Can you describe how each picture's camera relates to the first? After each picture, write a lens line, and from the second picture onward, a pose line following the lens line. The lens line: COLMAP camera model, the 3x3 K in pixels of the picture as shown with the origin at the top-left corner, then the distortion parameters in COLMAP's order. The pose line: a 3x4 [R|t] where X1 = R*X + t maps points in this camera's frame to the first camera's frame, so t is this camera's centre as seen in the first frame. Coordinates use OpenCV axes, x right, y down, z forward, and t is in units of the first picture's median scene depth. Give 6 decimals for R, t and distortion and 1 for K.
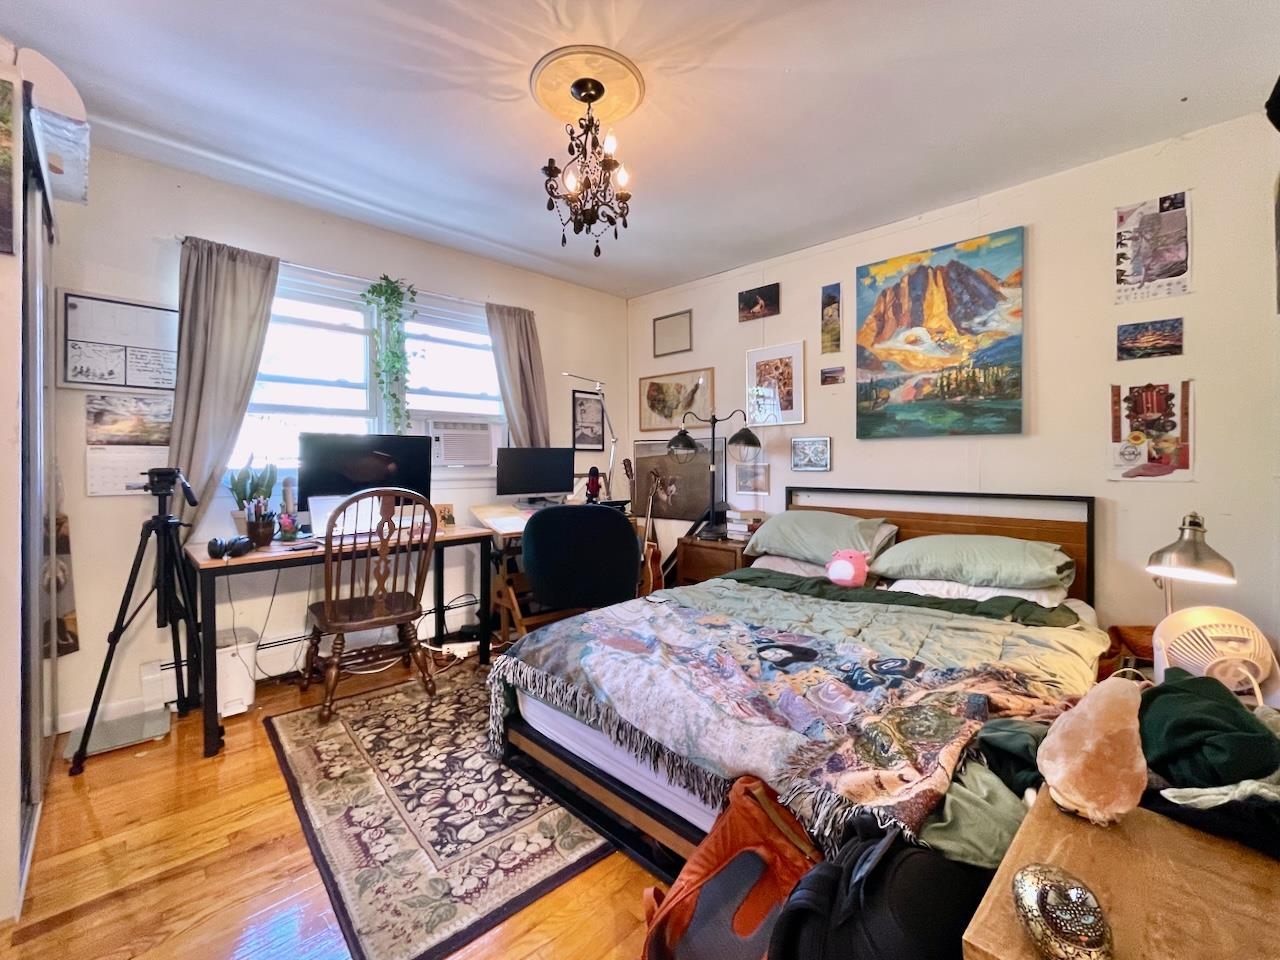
lens RADIAL K [[529.2, 0, 644.6], [0, 529.2, 465.8], [0, 0, 1]] dist [-0.002304, 0.000119]
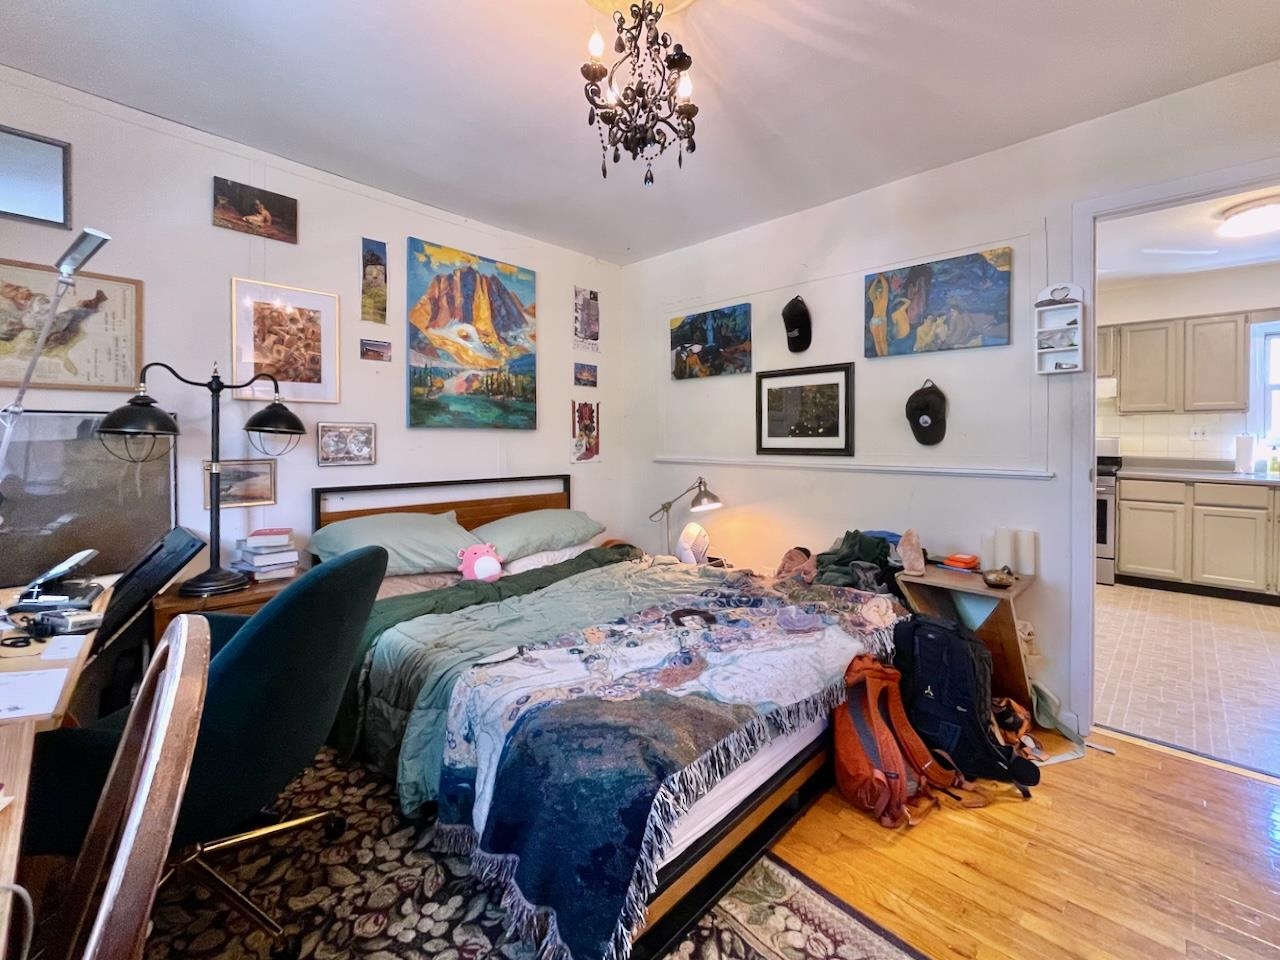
lens RADIAL K [[541.1, 0, 645.4], [0, 541.1, 447.4], [0, 0, 1]] dist [-0.004960, -0.000484]
pose [[-0.003373, -0.009149, 0.999952, -0.573931], [0.007084, 0.999933, 0.009173, -0.025141], [-0.999969, 0.007114, -0.003308, 0.665770]]
